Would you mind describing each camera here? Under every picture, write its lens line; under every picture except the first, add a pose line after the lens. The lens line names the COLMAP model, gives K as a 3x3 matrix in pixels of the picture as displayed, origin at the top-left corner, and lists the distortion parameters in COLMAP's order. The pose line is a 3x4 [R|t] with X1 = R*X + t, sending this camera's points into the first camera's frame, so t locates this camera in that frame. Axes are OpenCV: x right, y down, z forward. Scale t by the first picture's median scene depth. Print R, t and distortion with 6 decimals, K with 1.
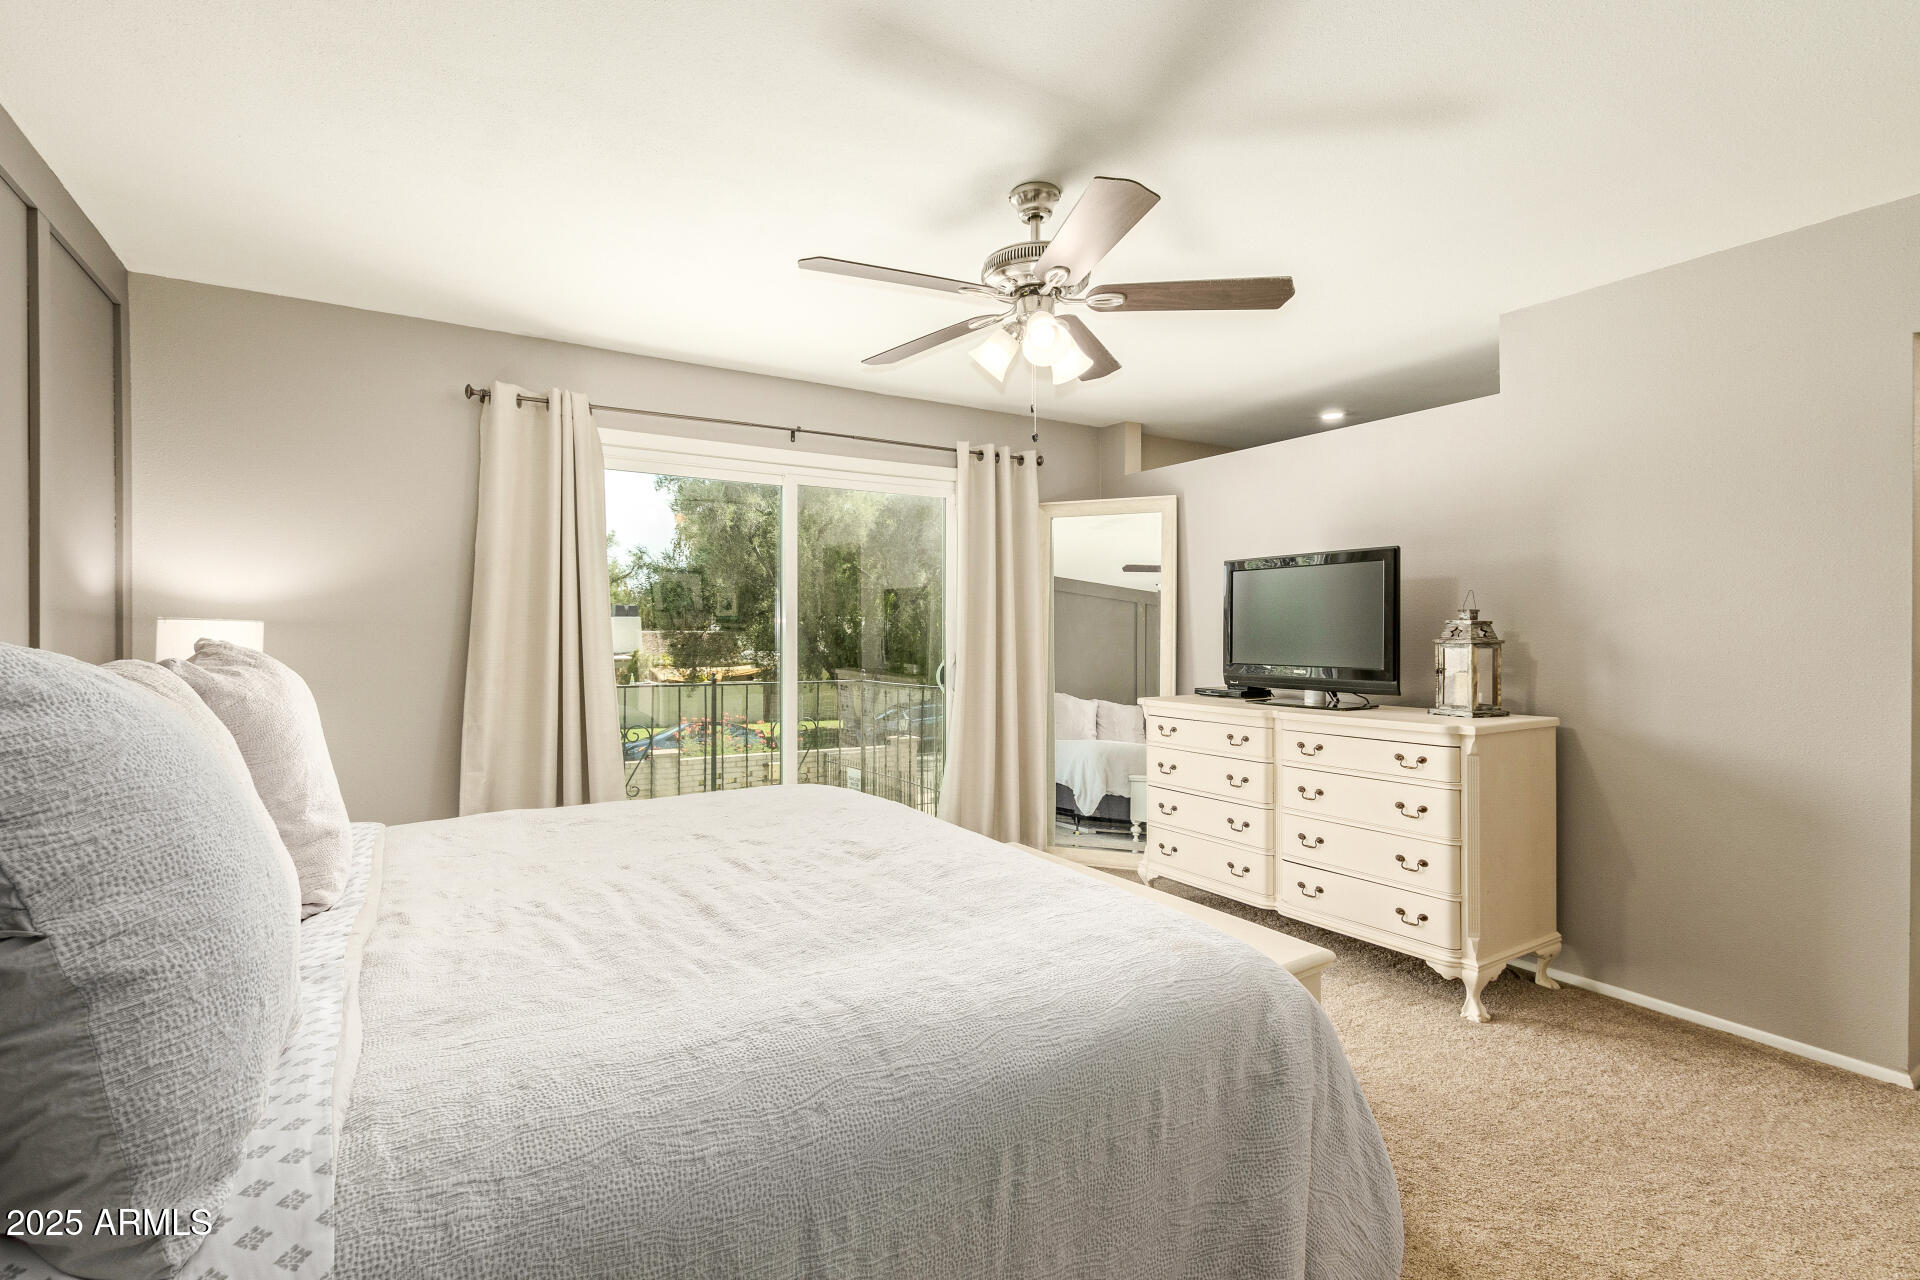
lens RADIAL K [[867.7, 0, 955.5], [0, 867.7, 637.2], [0, 0, 1]] dist [0.000609, 0.000200]
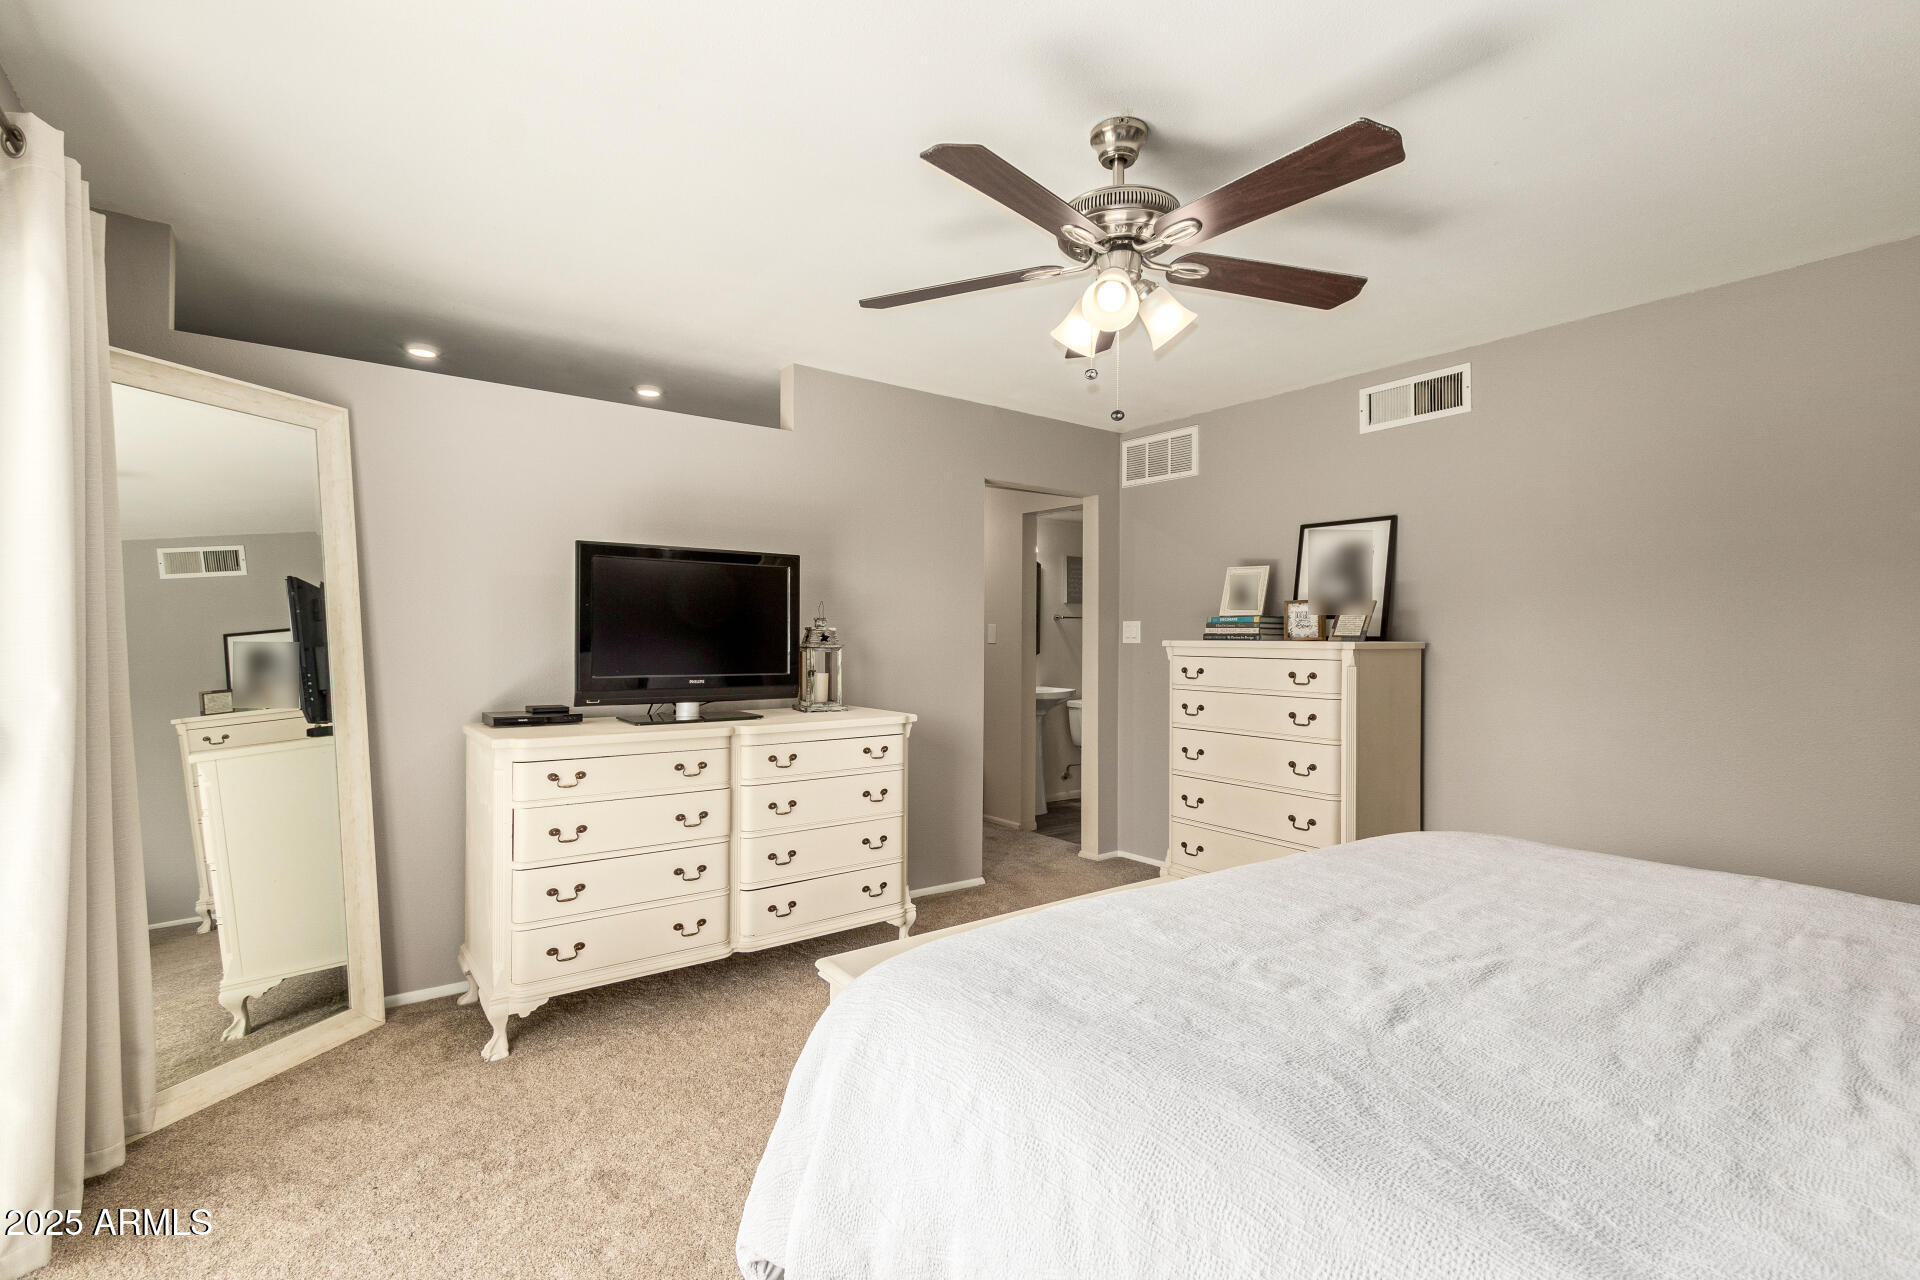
lens RADIAL K [[867.7, 0, 955.5], [0, 867.7, 637.2], [0, 0, 1]] dist [0.000609, 0.000200]
pose [[-0.068311, -0.002984, 0.997660, -0.524670], [-0.003756, 0.999989, 0.002734, -0.009117], [-0.997657, -0.003561, -0.068321, 0.837125]]
